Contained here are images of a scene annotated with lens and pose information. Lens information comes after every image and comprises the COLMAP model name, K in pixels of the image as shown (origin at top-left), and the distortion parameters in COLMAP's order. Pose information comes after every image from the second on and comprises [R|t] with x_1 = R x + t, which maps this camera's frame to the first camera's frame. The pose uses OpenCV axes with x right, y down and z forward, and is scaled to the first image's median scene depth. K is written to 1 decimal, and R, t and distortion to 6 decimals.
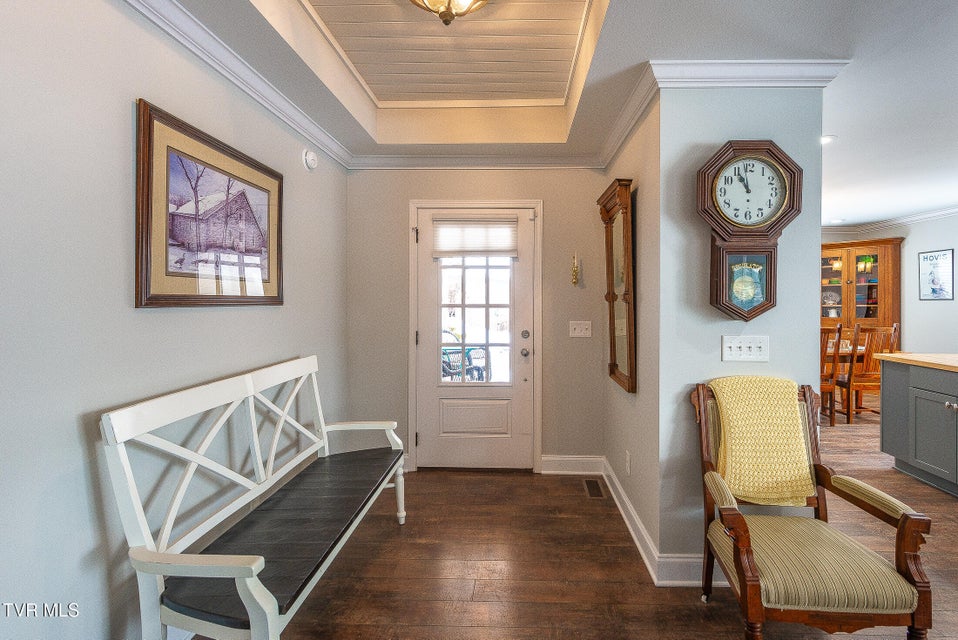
lens RADIAL K [[459.2, 0, 499.1], [0, 459.2, 301.5], [0, 0, 1]] dist [0.002958, -0.001331]
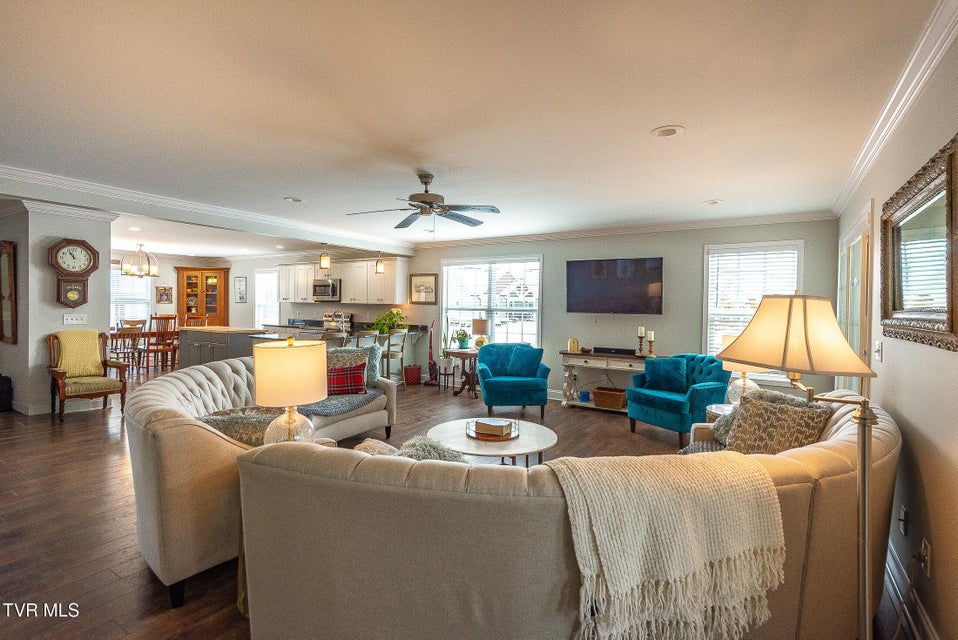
lens RADIAL K [[450.0, 0, 475.9], [0, 450.0, 313.8], [0, 0, 1]] dist [0.005139, -0.000677]
pose [[0.503094, -0.007561, 0.864199, -0.374288], [-0.012874, 0.999785, 0.016242, 0.001614], [-0.864136, -0.019297, 0.502888, -1.607372]]
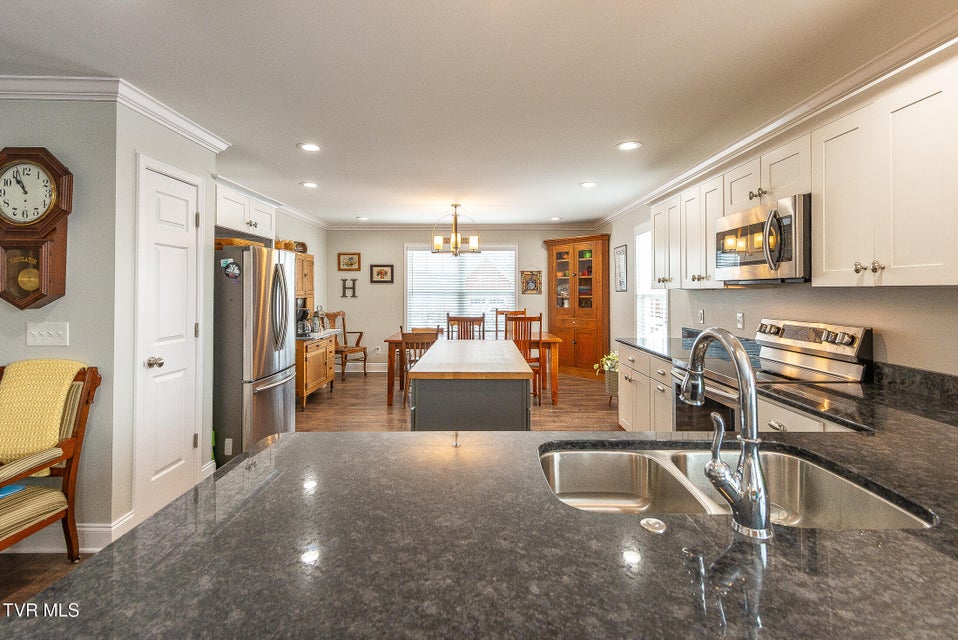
lens RADIAL K [[440.8, 0, 482.1], [0, 440.8, 286.4], [0, 0, 1]] dist [0.000624, 0.000051]
pose [[0.999166, 0.001000, 0.040816, 1.144349], [-0.000414, 0.999897, -0.014372, 0.001879], [-0.040826, 0.014343, 0.999063, -0.077945]]
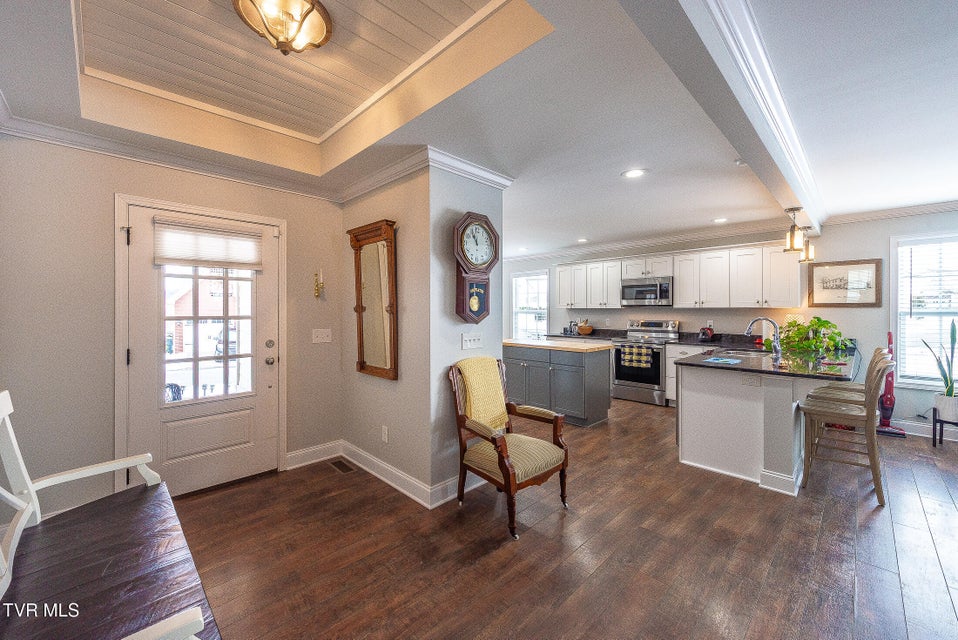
lens RADIAL K [[382.9, 0, 478.4], [0, 382.9, 307.1], [0, 0, 1]] dist [0.001623, 0.000051]
pose [[0.681783, 0.001510, 0.731553, -0.322105], [0.006332, 0.999948, -0.007965, -0.003995], [-0.731527, 0.010063, 0.681738, 0.049234]]
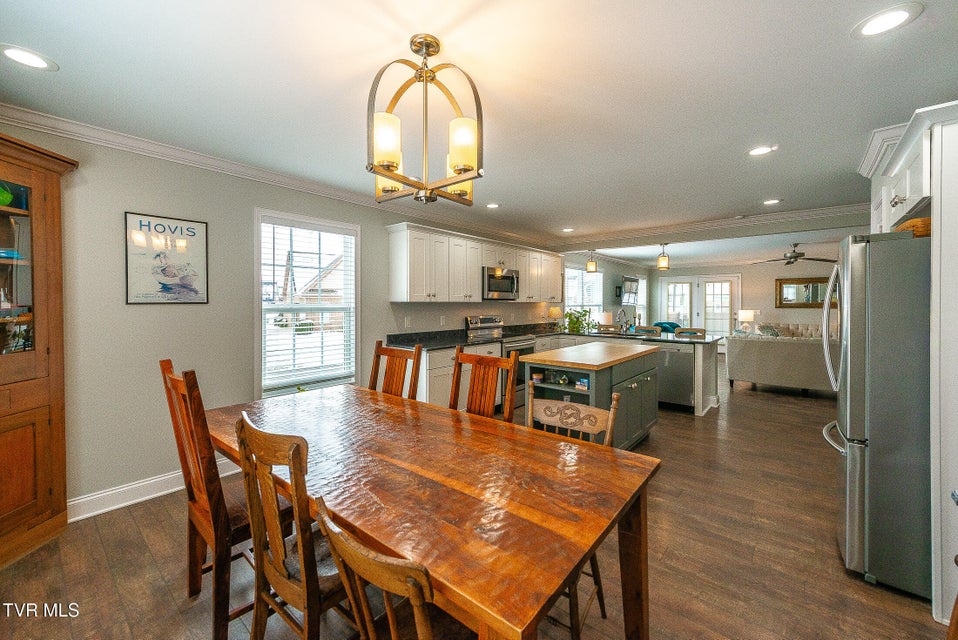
lens RADIAL K [[382.9, 0, 478.4], [0, 382.9, 307.1], [0, 0, 1]] dist [0.001623, 0.000051]
pose [[-0.786713, -0.009499, 0.617246, 0.695520], [-0.000456, 0.999890, 0.014807, -0.011979], [-0.617319, 0.011368, -0.786631, 2.208543]]
